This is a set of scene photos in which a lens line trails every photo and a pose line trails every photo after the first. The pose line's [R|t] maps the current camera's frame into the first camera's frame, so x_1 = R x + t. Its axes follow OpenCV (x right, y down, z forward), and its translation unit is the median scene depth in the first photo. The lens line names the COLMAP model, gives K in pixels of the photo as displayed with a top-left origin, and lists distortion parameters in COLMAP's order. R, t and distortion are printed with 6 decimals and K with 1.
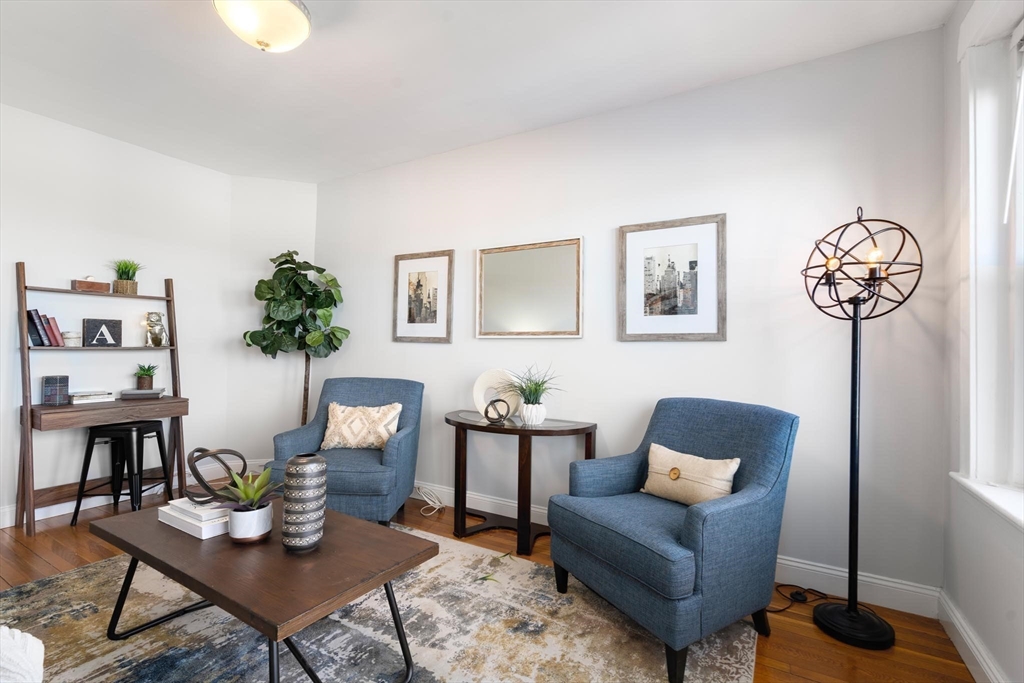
lens RADIAL K [[463.0, 0, 508.4], [0, 463.0, 344.7], [0, 0, 1]] dist [-0.005810, 0.000738]
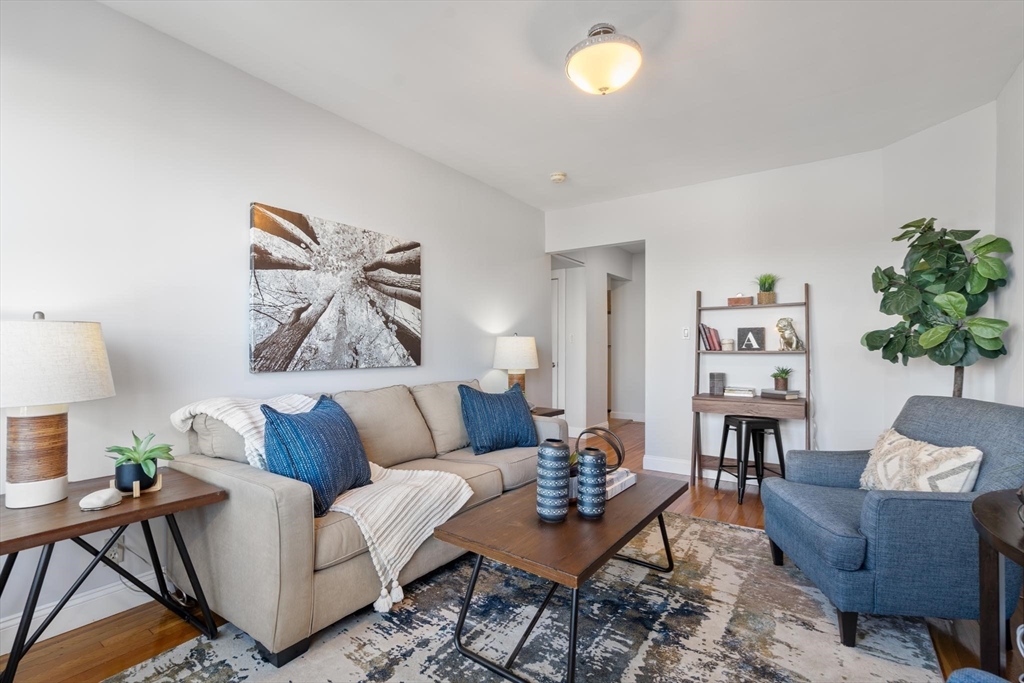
lens RADIAL K [[463.0, 0, 508.6], [0, 463.0, 340.5], [0, 0, 1]] dist [-0.005810, 0.000738]
pose [[-0.077931, -0.028552, -0.996550, 0.349512], [0.002932, 0.999579, -0.028868, 0.010207], [0.996954, -0.005172, -0.077814, 0.457272]]
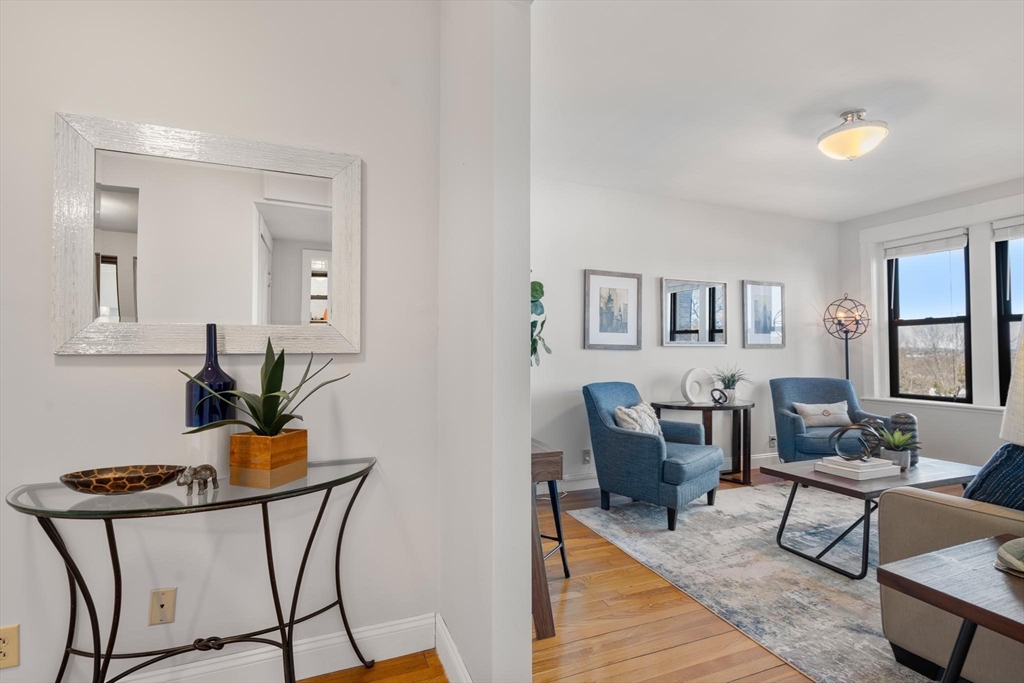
lens RADIAL K [[463.0, 0, 509.6], [0, 463.0, 344.5], [0, 0, 1]] dist [-0.005810, 0.000738]
pose [[0.616998, 0.005917, 0.786942, -1.307929], [0.006408, 0.999901, -0.012543, -0.004191], [-0.786939, 0.012782, 0.616899, 0.512828]]
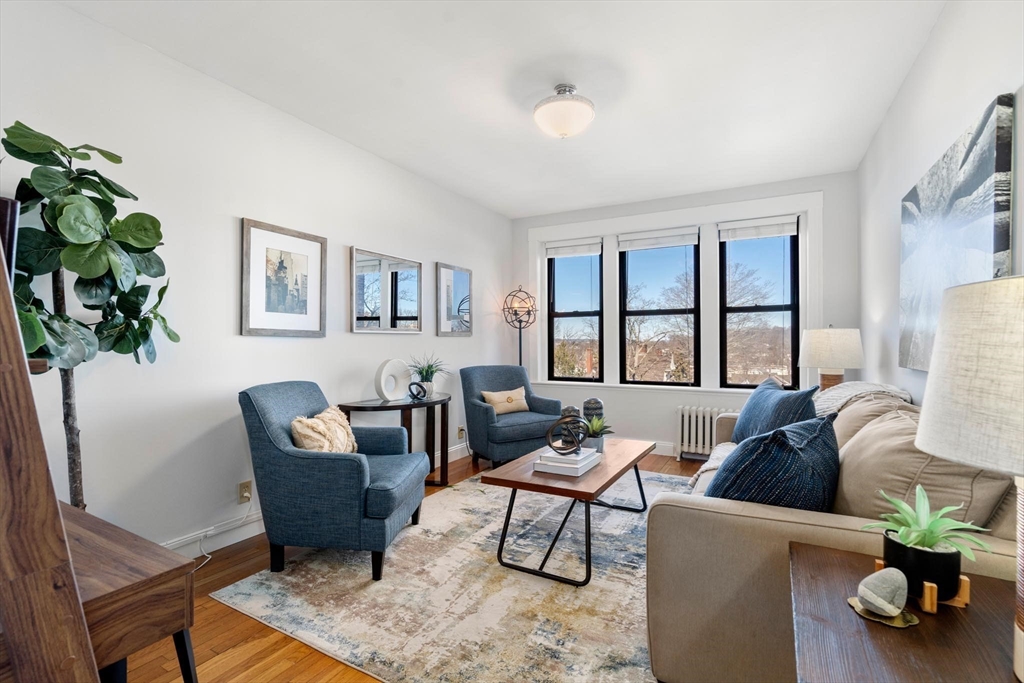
lens RADIAL K [[463.0, 0, 511.1], [0, 463.0, 342.6], [0, 0, 1]] dist [-0.005810, 0.000738]
pose [[-0.030564, -0.010454, 0.999478, -1.075434], [0.003096, 0.999940, 0.010554, -0.000877], [-0.999528, 0.003417, -0.030529, 0.648292]]
